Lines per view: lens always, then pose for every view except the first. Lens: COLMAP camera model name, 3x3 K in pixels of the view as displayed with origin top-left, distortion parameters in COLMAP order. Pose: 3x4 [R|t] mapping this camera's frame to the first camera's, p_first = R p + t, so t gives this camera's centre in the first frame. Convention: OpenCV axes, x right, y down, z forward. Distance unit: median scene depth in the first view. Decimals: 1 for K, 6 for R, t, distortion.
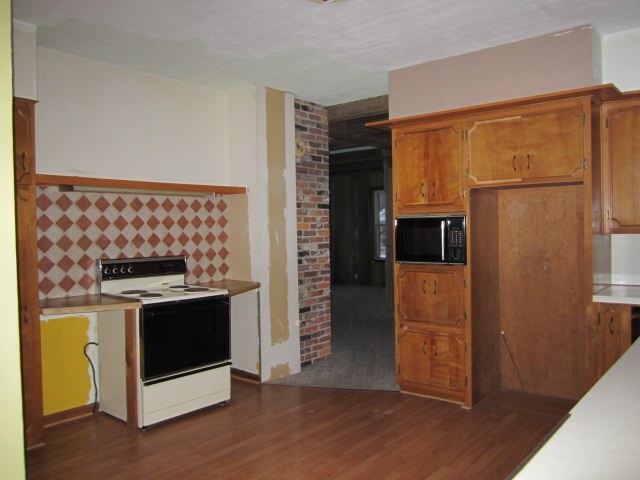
lens RADIAL K [[535.1, 0, 321.5], [0, 535.1, 243.5], [0, 0, 1]] dist [-0.017951, -0.002708]
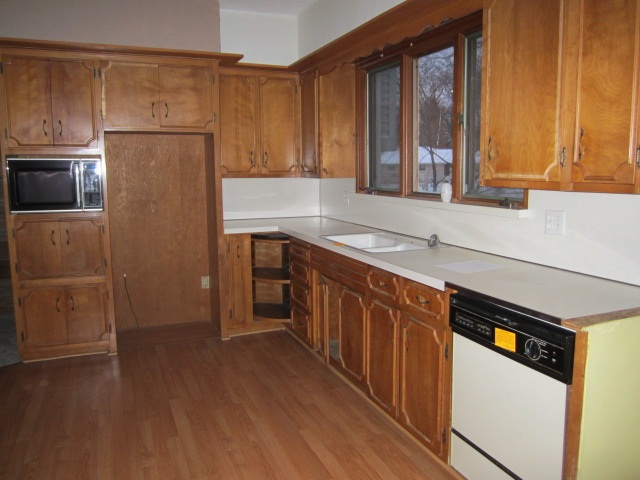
lens RADIAL K [[535.1, 0, 321.4], [0, 535.1, 236.4], [0, 0, 1]] dist [-0.017951, -0.002708]
pose [[0.486173, -0.089760, 0.869241, -0.368091], [0.021683, 0.995644, 0.090685, 0.007909], [-0.873594, -0.025241, 0.486001, 0.178892]]
